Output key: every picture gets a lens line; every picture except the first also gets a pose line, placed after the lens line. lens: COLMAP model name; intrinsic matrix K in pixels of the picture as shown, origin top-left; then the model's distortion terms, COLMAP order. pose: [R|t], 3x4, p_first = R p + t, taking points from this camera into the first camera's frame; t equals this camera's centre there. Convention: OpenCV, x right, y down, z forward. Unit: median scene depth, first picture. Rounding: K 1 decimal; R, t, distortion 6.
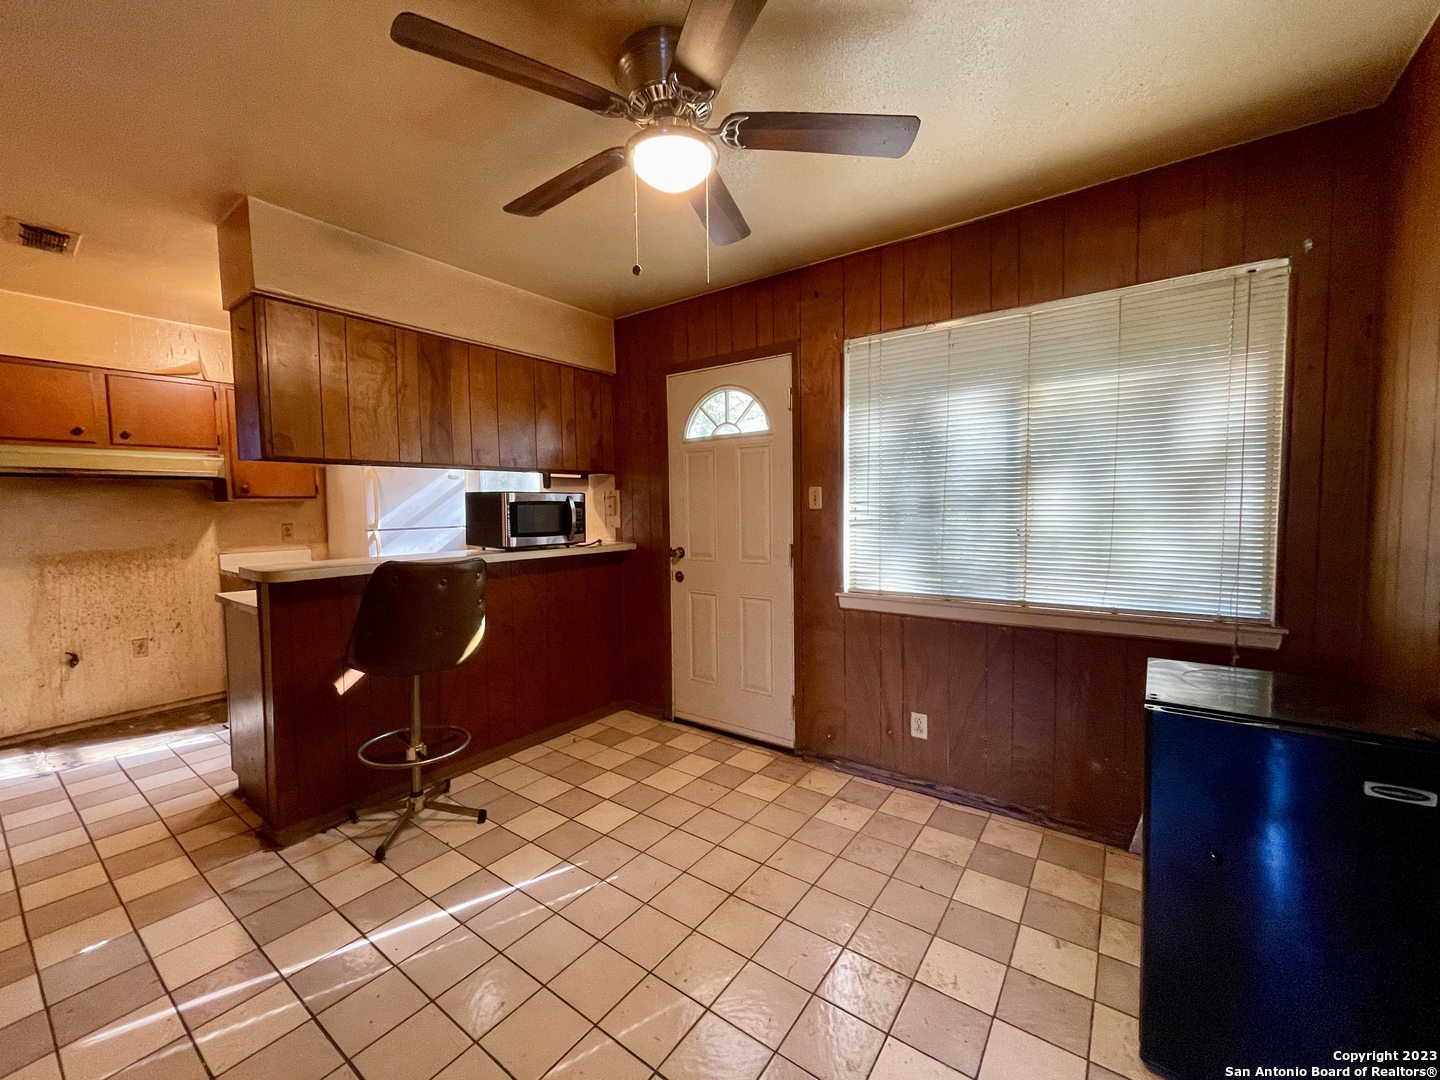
lens RADIAL K [[573.6, 0, 720.0], [0, 573.6, 540.0], [0, 0, 1]] dist [-0.001584, 0.000039]
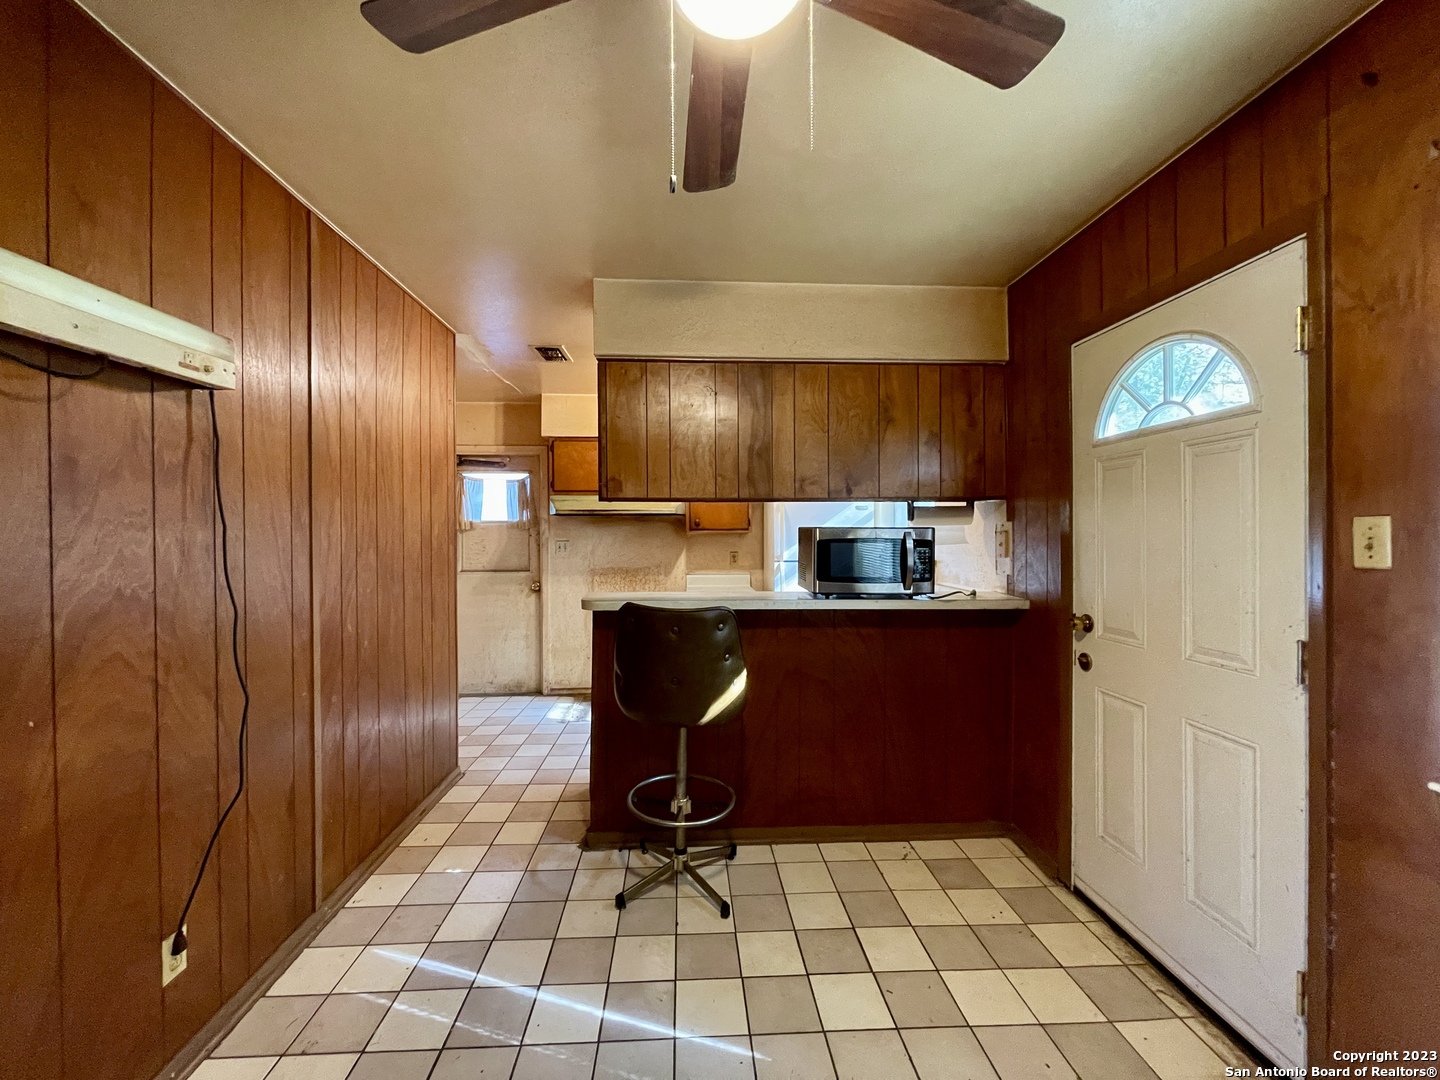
lens RADIAL K [[581.4, 0, 714.7], [0, 581.4, 538.5], [0, 0, 1]] dist [-0.004246, 0.000053]
pose [[0.627864, 0.017057, -0.778136, 0.178898], [-0.054390, 0.998277, -0.022004, -0.036878], [0.776420, 0.056138, 0.627711, 0.315399]]
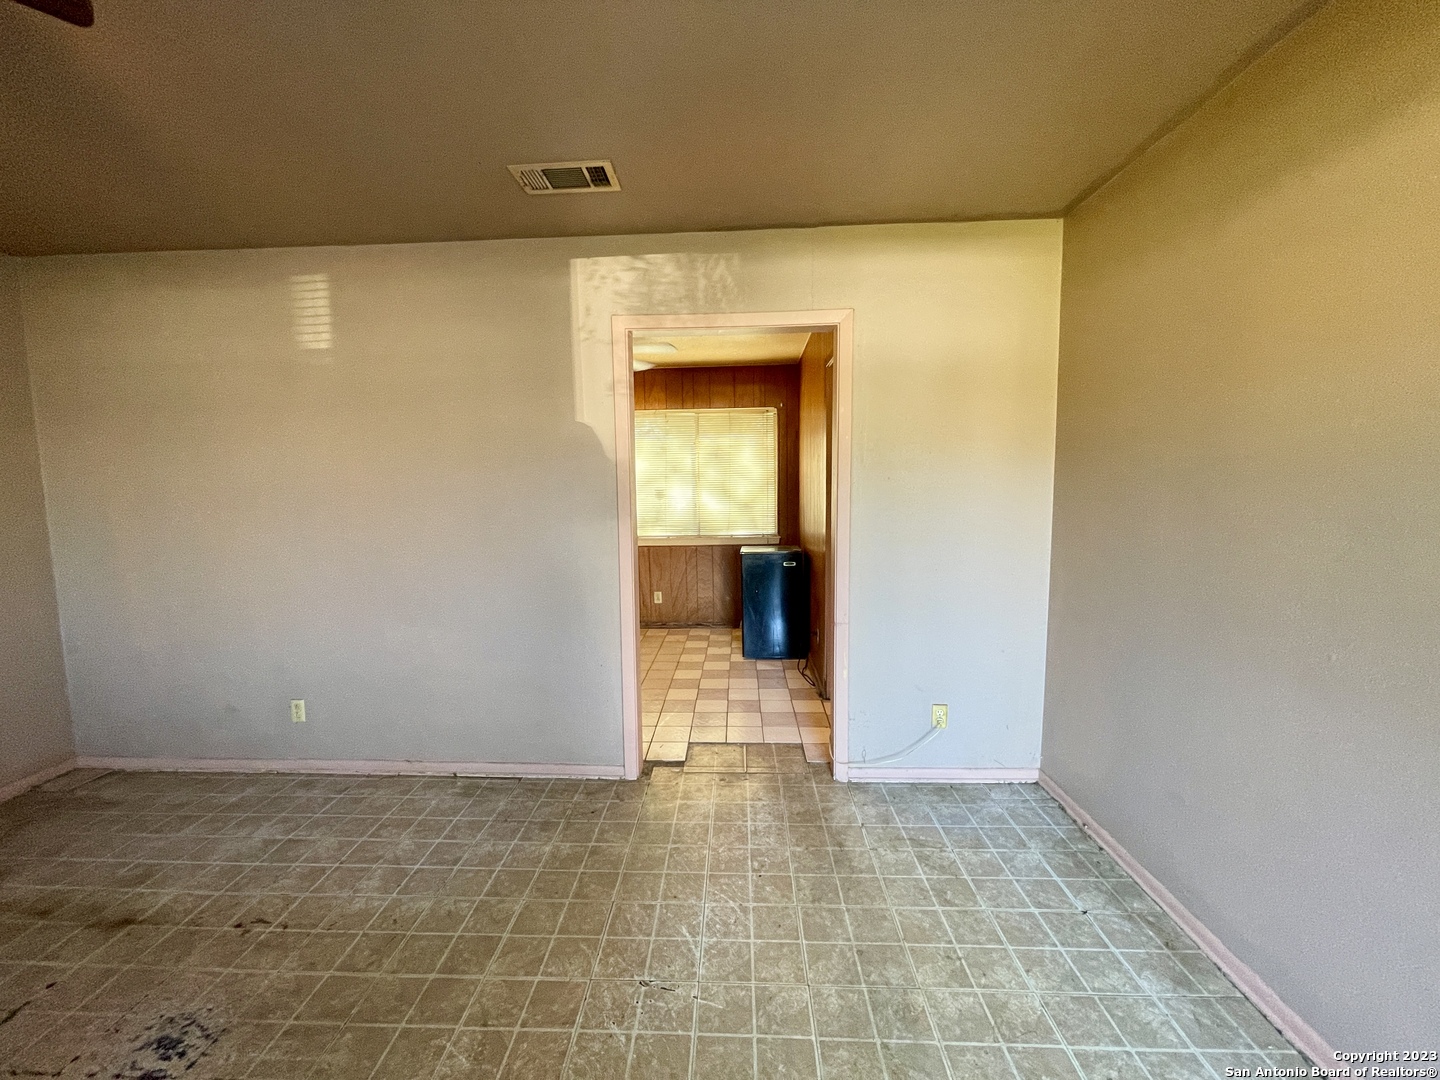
lens RADIAL K [[581.4, 0, 714.7], [0, 581.4, 538.5], [0, 0, 1]] dist [-0.004246, 0.000053]
pose [[0.834629, -0.049923, 0.548546, -0.541415], [0.036612, 0.998710, 0.035186, 0.030135], [-0.549595, -0.009284, 0.835380, -0.765234]]
